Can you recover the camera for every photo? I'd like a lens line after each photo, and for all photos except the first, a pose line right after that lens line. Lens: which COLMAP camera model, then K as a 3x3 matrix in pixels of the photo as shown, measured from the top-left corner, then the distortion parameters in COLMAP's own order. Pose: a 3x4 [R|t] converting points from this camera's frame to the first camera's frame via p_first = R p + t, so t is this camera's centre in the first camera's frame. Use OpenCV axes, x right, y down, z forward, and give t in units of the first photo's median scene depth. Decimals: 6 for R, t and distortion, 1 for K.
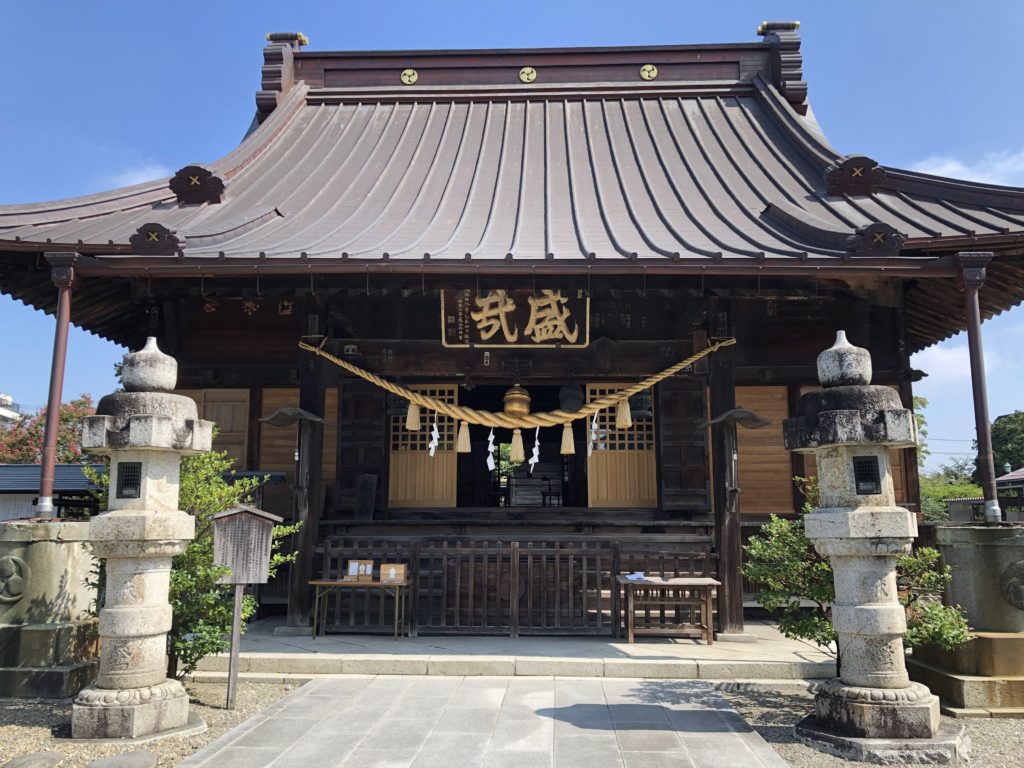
lens RADIAL K [[835.5, 0, 508.5], [0, 835.5, 385.1], [0, 0, 1]] dist [0.088911, -0.009859]
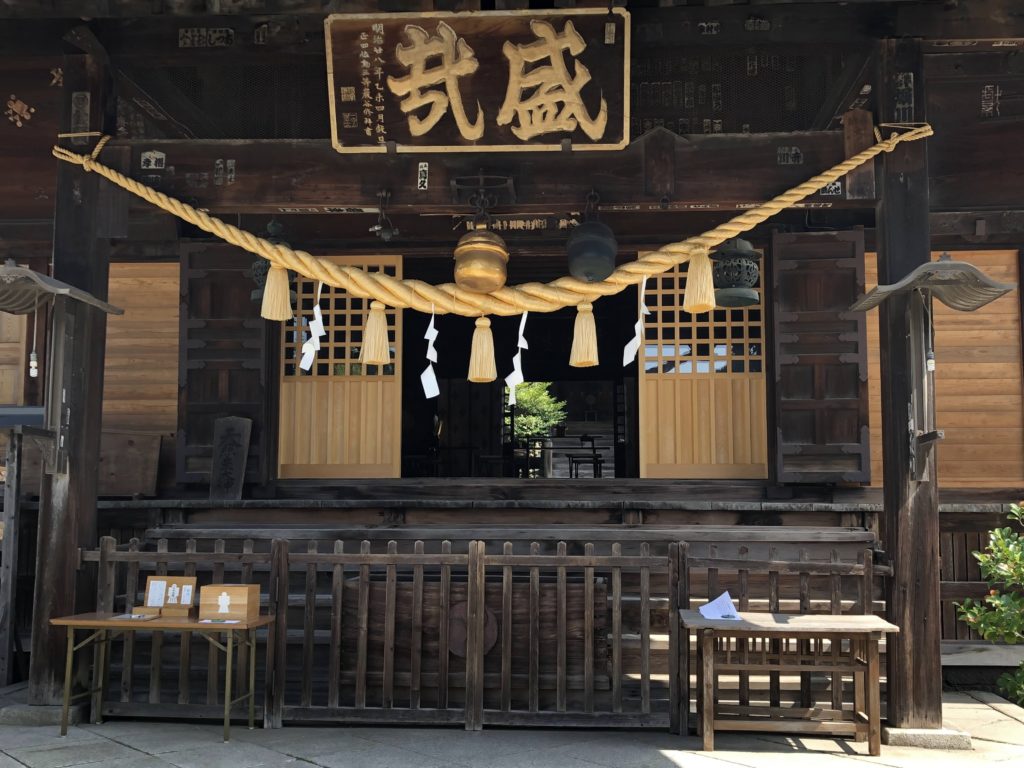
lens RADIAL K [[1179.6, 0, 514.5], [0, 1179.6, 385.8], [0, 0, 1]] dist [0.050891, 0.000000]
pose [[0.999185, -0.002377, -0.040303, 0.057236], [0.004631, 0.998424, 0.055923, 0.054754], [0.040107, -0.056064, 0.997621, 0.301492]]
